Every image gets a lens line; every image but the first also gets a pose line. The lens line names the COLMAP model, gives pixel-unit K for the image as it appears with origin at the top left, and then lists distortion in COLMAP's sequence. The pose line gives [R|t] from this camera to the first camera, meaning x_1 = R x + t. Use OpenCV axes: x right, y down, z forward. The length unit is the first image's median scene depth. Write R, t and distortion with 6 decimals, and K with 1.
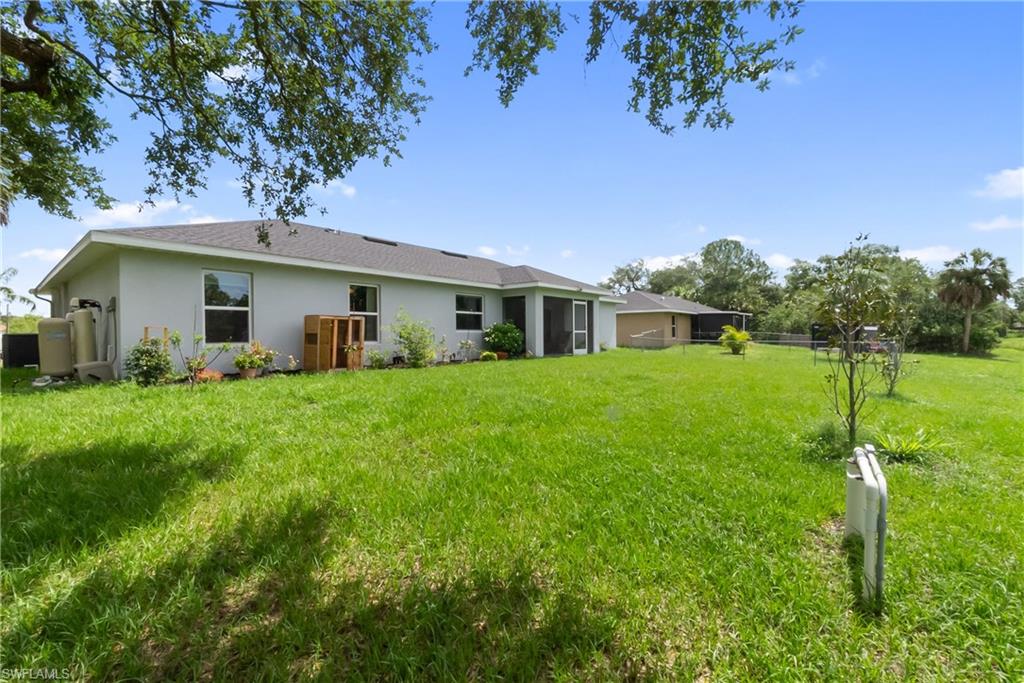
lens RADIAL K [[440.0, 0, 512.0], [0, 440.0, 341.5], [0, 0, 1]] dist [-0.000067, 0.000031]
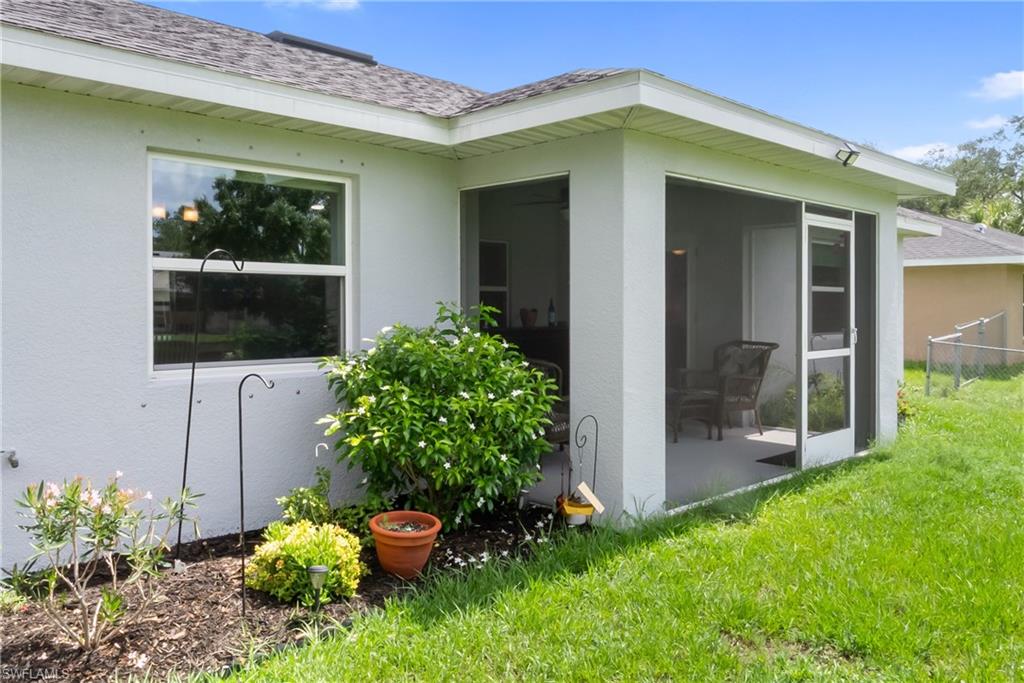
lens RADIAL K [[867.8, 0, 512.0], [0, 867.8, 341.5], [0, 0, 1]] dist [-0.003069, -0.002097]
pose [[0.996798, 0.008138, -0.079547, 0.033950], [-0.006405, 0.999737, 0.022009, -0.040823], [0.079705, -0.021429, 0.996588, 0.609218]]
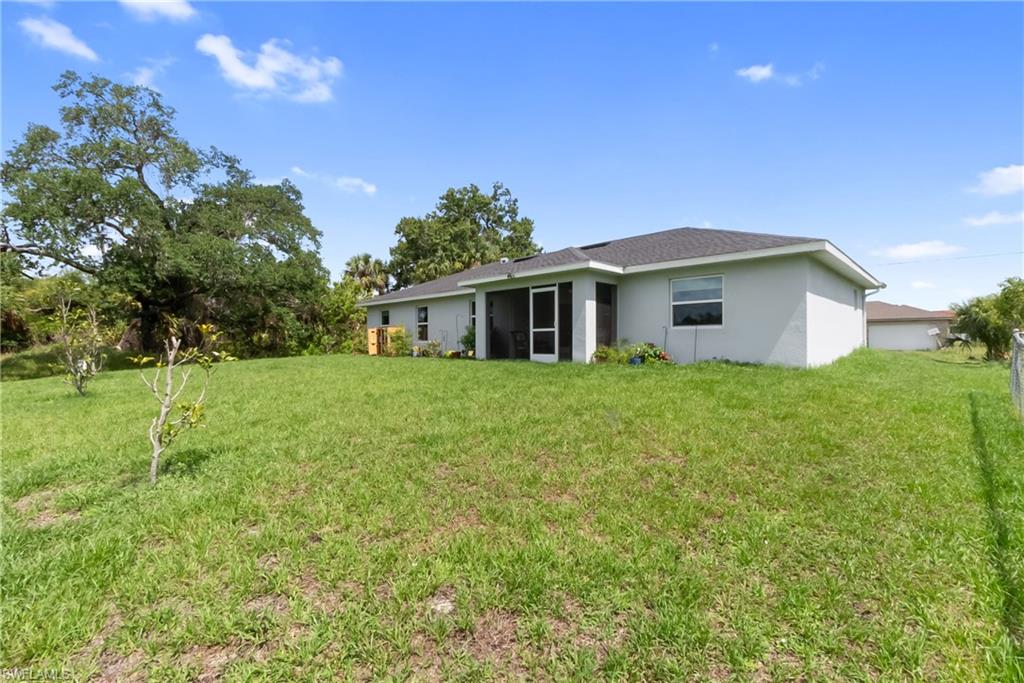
lens RADIAL K [[440.0, 0, 512.0], [0, 440.0, 341.5], [0, 0, 1]] dist [-0.000067, 0.000031]
pose [[-0.097885, 0.012893, -0.995114, 0.960664], [-0.006114, 0.999889, 0.013556, -0.014024], [0.995179, 0.007411, -0.097795, 1.119502]]
